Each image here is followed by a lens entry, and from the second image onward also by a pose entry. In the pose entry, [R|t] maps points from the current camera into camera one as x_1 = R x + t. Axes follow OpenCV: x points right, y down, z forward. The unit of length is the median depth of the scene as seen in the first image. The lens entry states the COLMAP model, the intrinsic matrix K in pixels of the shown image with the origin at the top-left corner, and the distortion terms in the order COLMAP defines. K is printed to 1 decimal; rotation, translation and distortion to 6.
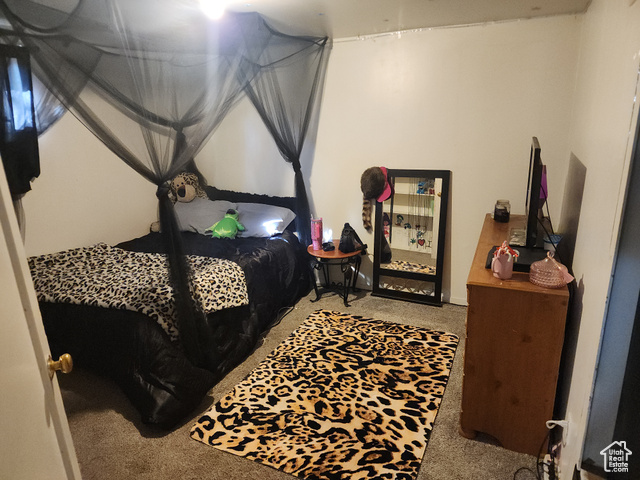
lens RADIAL K [[428.3, 0, 320.7], [0, 428.3, 240.7], [0, 0, 1]] dist [0.008632, 0.002651]
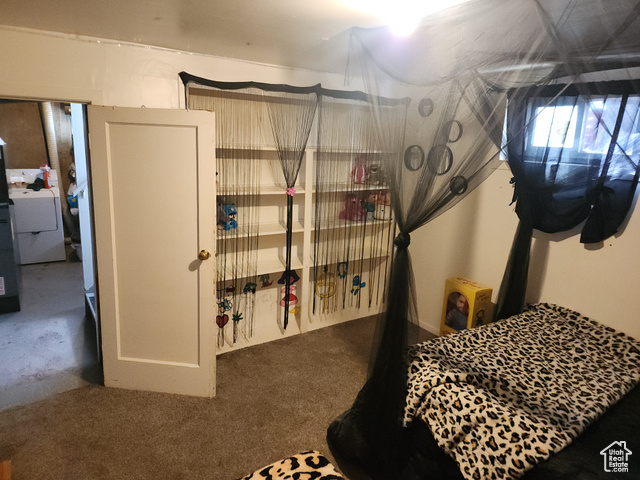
lens RADIAL K [[428.3, 0, 320.4], [0, 428.3, 239.5], [0, 0, 1]] dist [0.008632, 0.002651]
pose [[-0.537993, 0.182717, -0.822908, 0.439169], [-0.276286, 0.884077, 0.376927, -0.390278], [0.796385, 0.430142, -0.425145, 1.206079]]
